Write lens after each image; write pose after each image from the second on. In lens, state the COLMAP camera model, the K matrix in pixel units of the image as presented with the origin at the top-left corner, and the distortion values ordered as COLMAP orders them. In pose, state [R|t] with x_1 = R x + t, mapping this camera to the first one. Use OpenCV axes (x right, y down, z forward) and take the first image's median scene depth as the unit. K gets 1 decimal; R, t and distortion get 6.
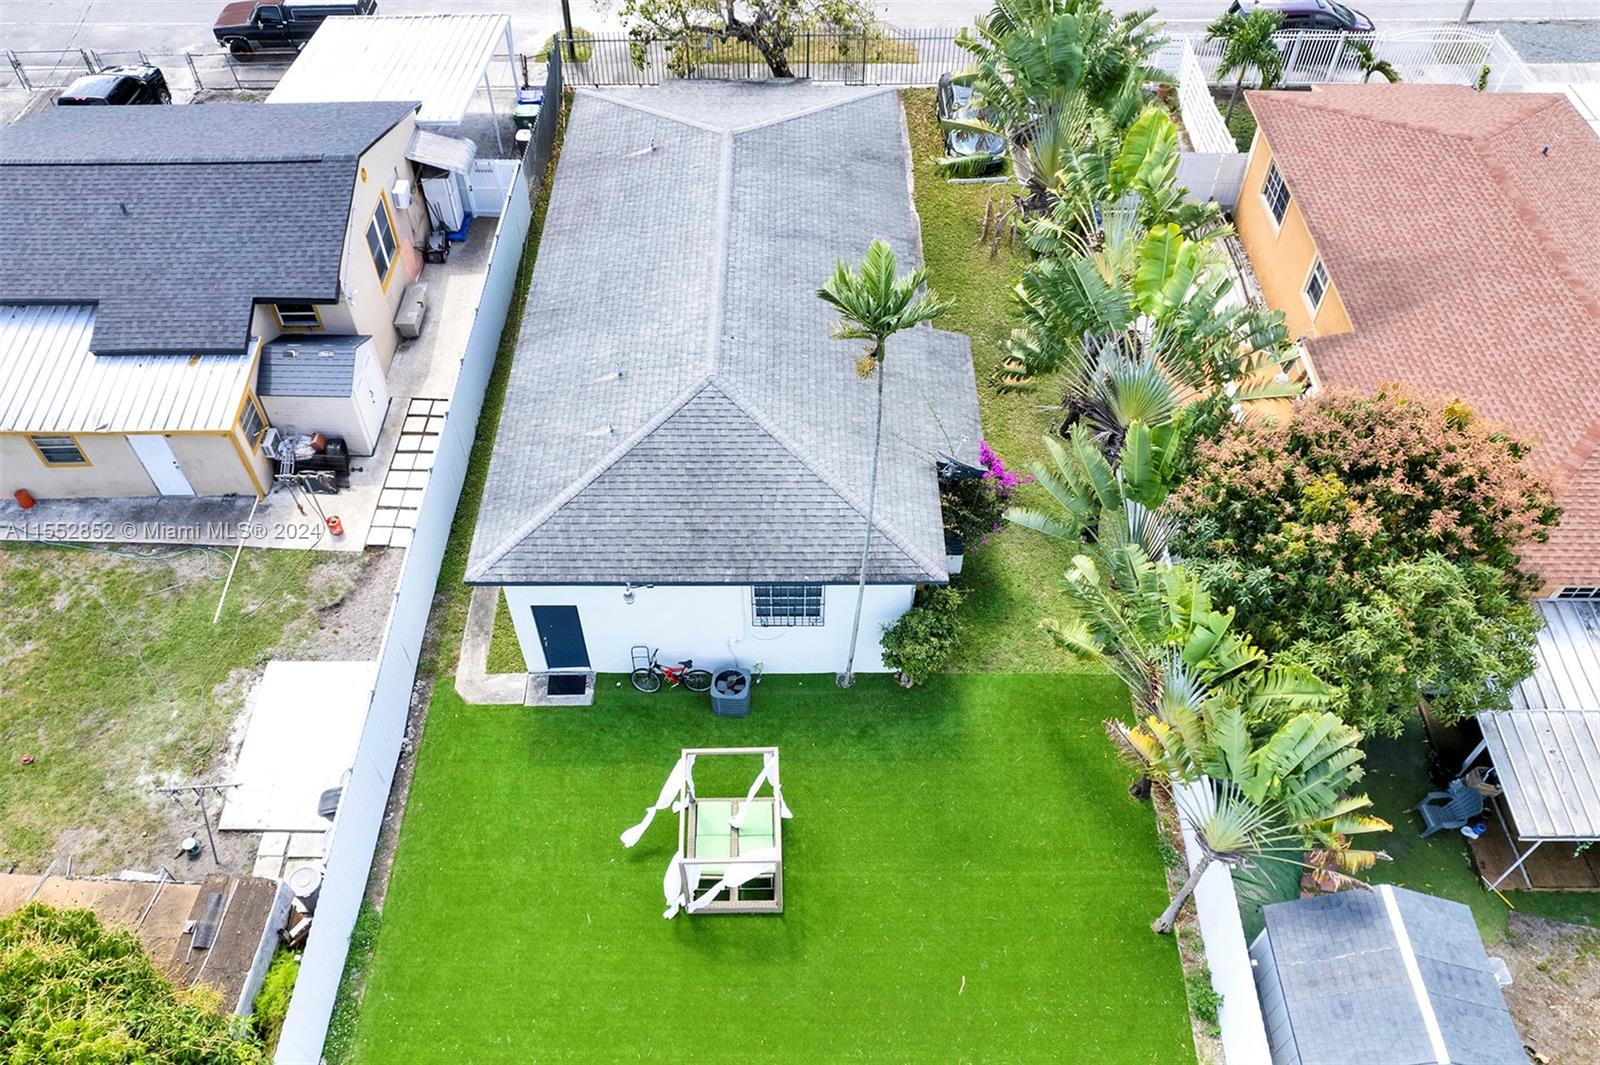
lens RADIAL K [[1275.4, 0, 798.8], [0, 1275.4, 535.9], [0, 0, 1]] dist [-0.052435, -0.001400]
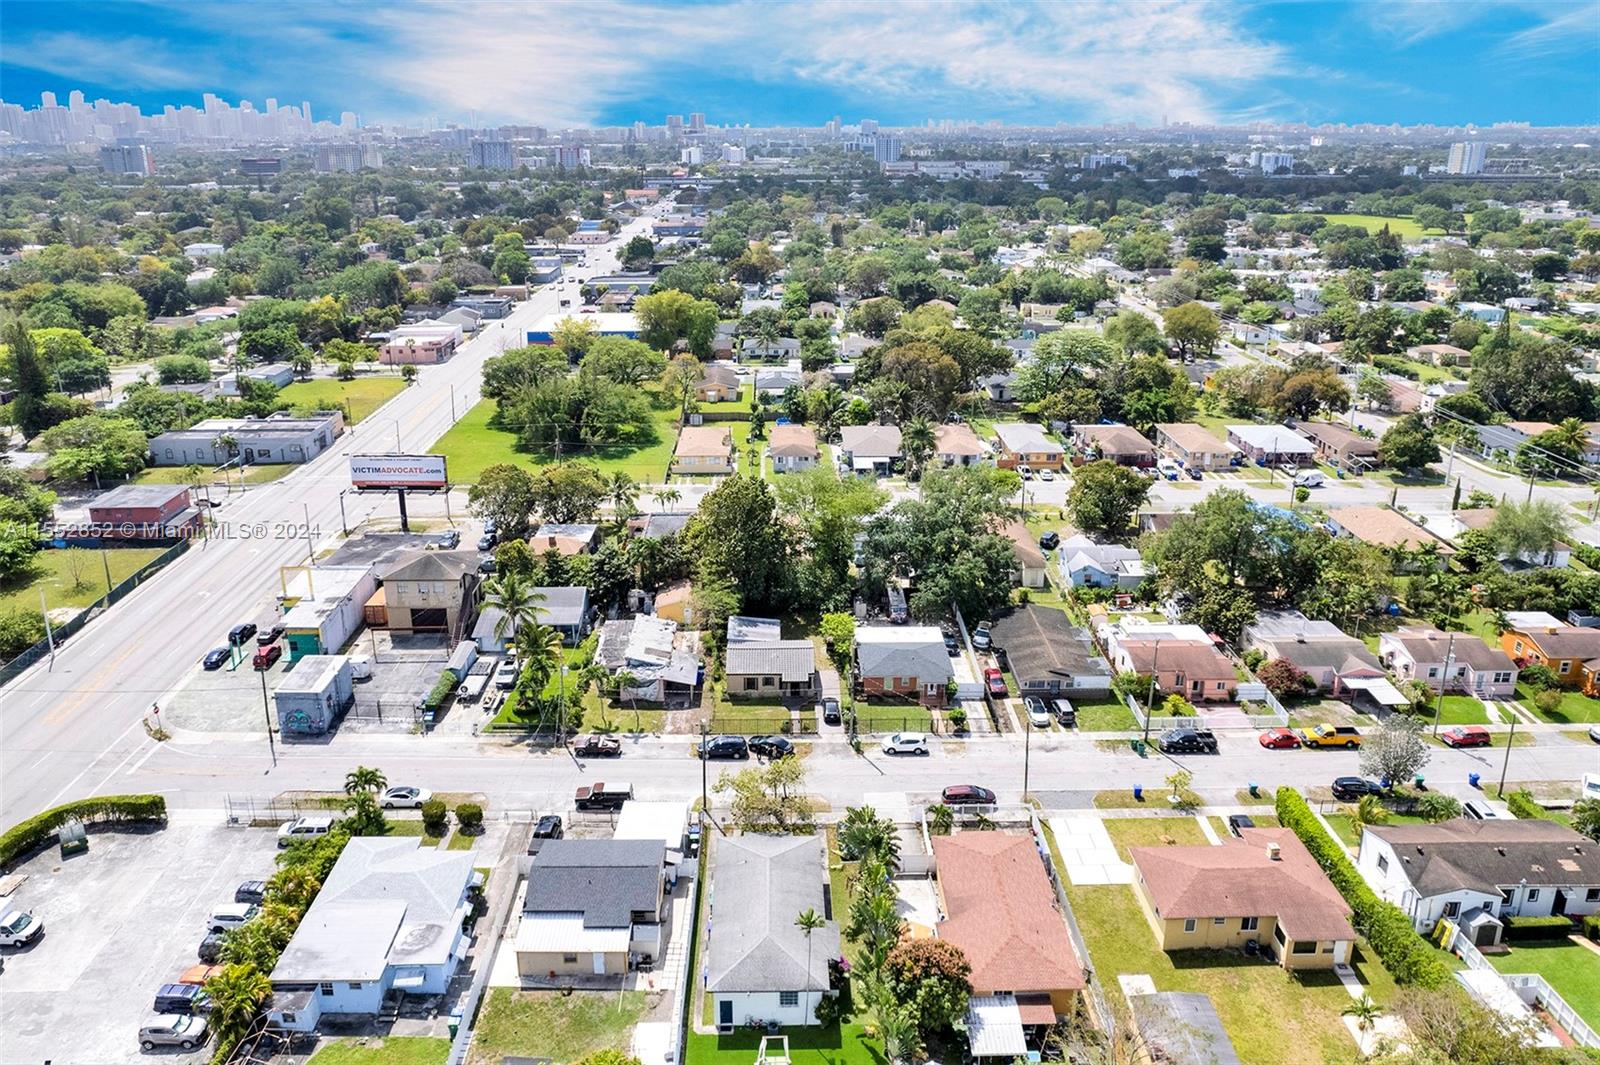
lens RADIAL K [[1036.7, 0, 793.0], [0, 1036.7, 529.5], [0, 0, 1]] dist [-0.025407, -0.001826]
pose [[0.999867, 0.002197, 0.016138, -0.041612], [0.005668, 0.881989, -0.471235, 0.222159], [-0.015268, 0.471264, 0.881860, -1.975413]]
